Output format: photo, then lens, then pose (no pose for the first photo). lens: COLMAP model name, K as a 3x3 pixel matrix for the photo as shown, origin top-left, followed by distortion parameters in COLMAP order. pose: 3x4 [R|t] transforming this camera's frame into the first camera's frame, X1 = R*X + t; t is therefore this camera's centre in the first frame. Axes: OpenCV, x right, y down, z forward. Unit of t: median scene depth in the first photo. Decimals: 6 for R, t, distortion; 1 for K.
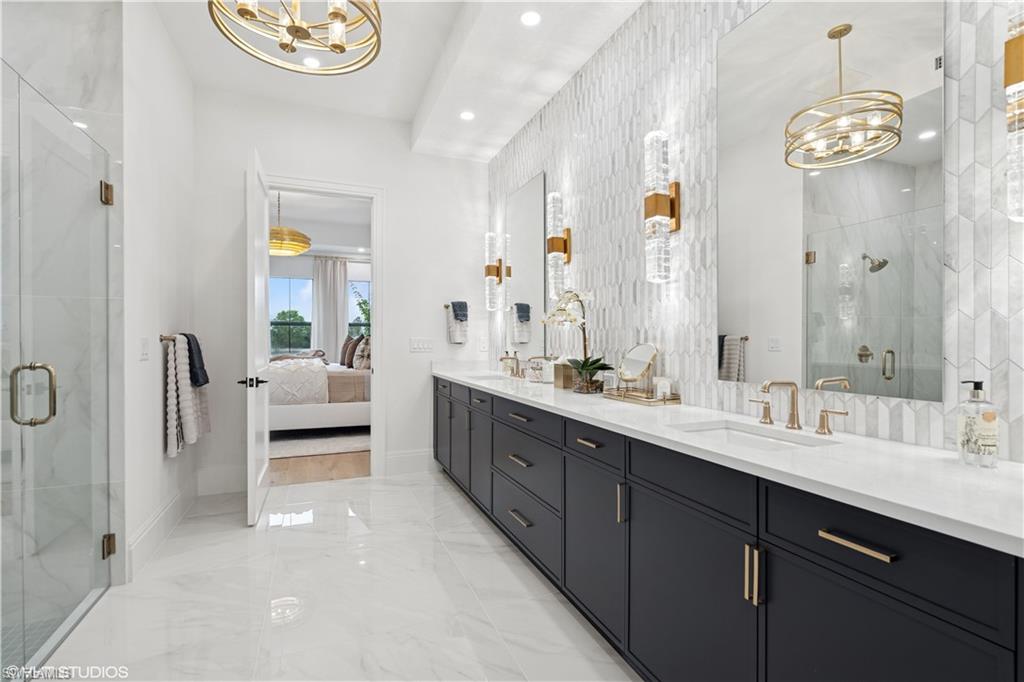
lens RADIAL K [[476.5, 0, 513.0], [0, 476.5, 341.0], [0, 0, 1]] dist [-0.002779, 0.001280]
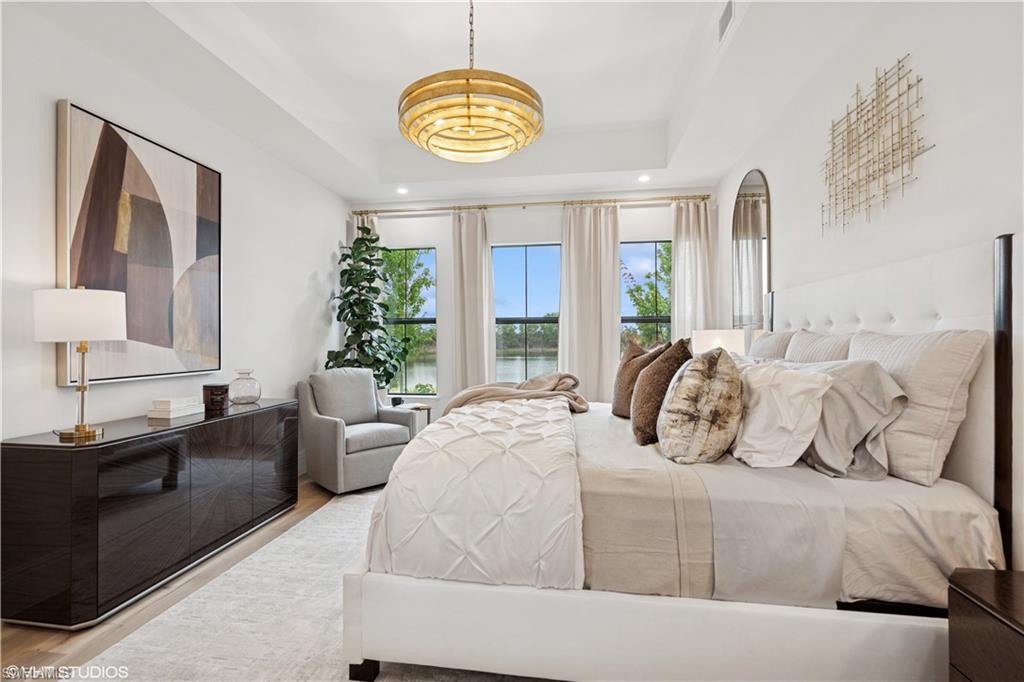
lens RADIAL K [[476.5, 0, 510.2], [0, 476.5, 339.0], [0, 0, 1]] dist [-0.002779, 0.001280]
pose [[0.863194, -0.001154, -0.504870, -0.261115], [-0.002173, 0.999980, -0.006001, -0.013511], [0.504867, 0.006277, 0.863174, 0.678754]]
